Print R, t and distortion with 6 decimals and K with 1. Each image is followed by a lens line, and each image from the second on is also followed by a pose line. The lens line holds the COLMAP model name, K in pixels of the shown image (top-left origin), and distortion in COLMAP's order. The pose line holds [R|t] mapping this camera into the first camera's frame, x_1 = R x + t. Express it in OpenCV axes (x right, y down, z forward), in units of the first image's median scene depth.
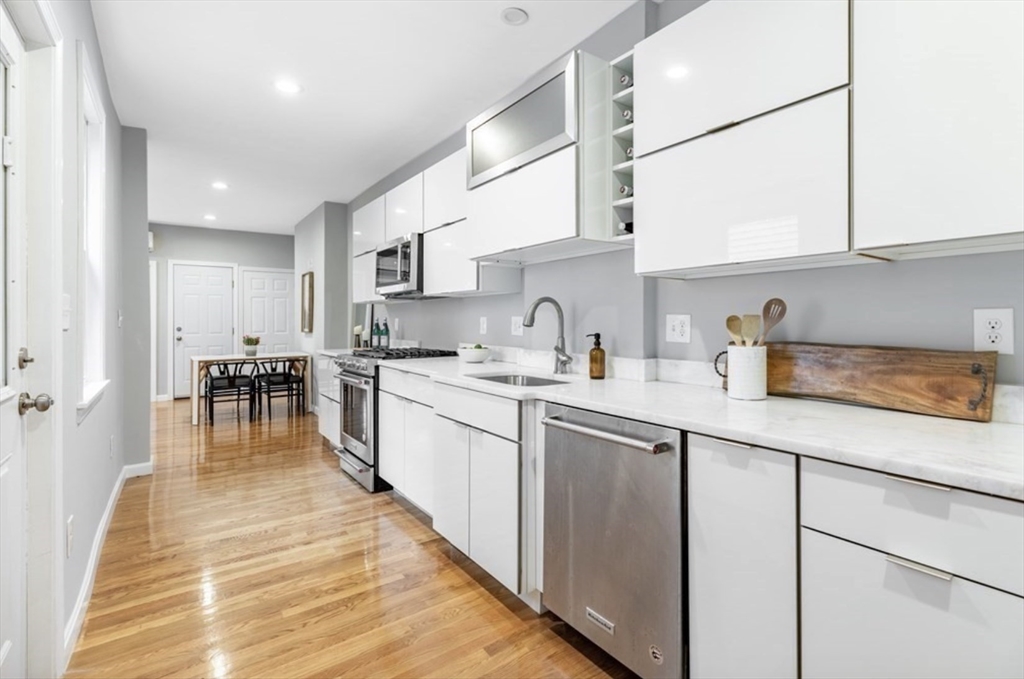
lens RADIAL K [[492.9, 0, 521.0], [0, 492.9, 324.3], [0, 0, 1]] dist [0.001299, 0.000013]
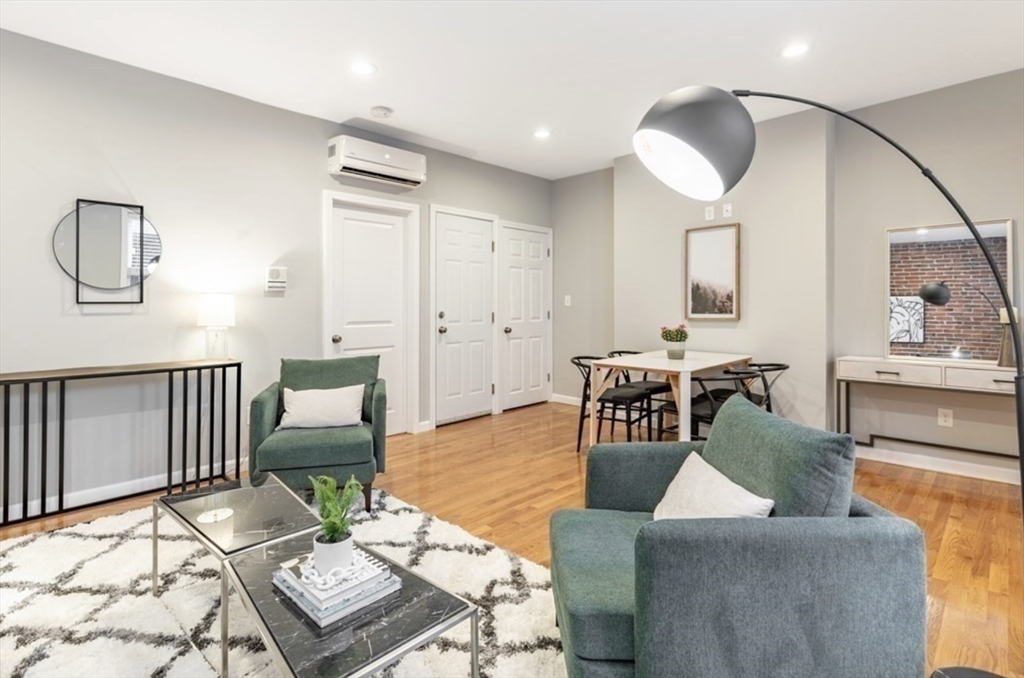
lens RADIAL K [[490.7, 0, 502.3], [0, 490.7, 306.1], [0, 0, 1]] dist [0.002270, 0.000724]
pose [[0.984531, -0.004654, 0.175147, -1.199734], [0.004738, 0.999989, -0.000060, -0.001602], [-0.175145, 0.000889, 0.984542, 0.609846]]
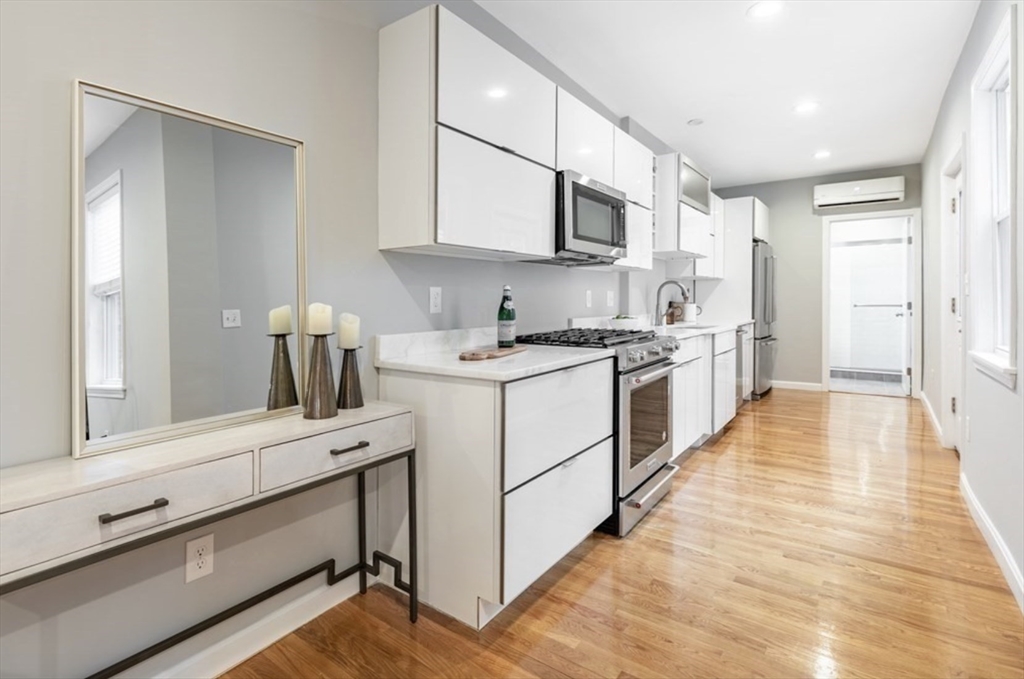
lens RADIAL K [[503.9, 0, 487.1], [0, 503.9, 292.5], [0, 0, 1]] dist [0.000017, 0.000254]
pose [[-0.305070, 0.009450, 0.952283, -0.777877], [0.003449, 0.999955, -0.008818, -0.001084], [-0.952324, 0.000594, -0.305089, 1.156878]]
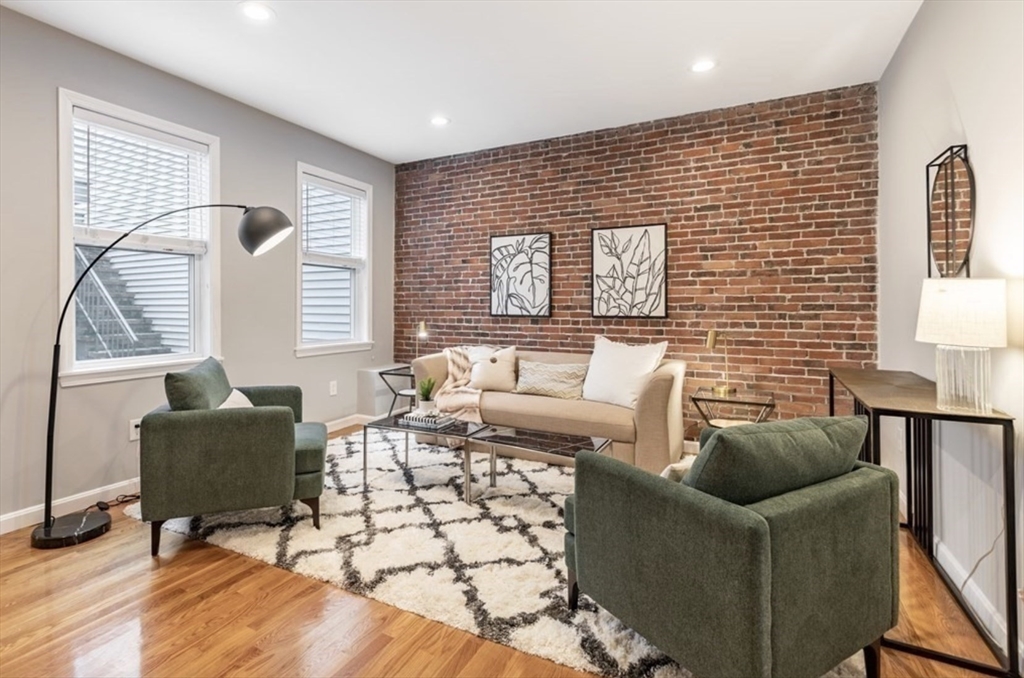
lens RADIAL K [[490.0, 0, 471.3], [0, 490.0, 303.7], [0, 0, 1]] dist [0.000730, 0.000448]
pose [[-0.899910, -0.002351, -0.436069, -1.005402], [-0.001628, 0.999997, -0.002032, -0.001087], [0.436073, -0.001119, -0.899911, 1.545004]]
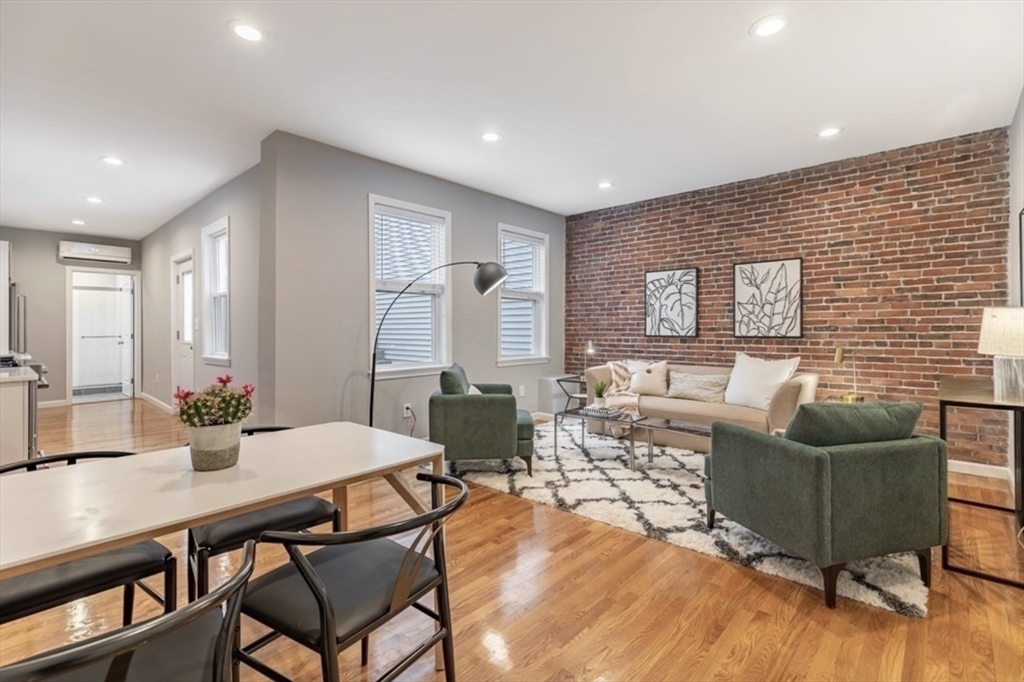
lens RADIAL K [[456.5, 0, 509.1], [0, 456.5, 332.5], [0, 0, 1]] dist [0.001488, -0.000592]
pose [[-0.976843, 0.005972, -0.213875, -0.892244], [0.003599, 0.999928, 0.011483, -0.002421], [0.213928, 0.010447, -0.976794, 1.716968]]
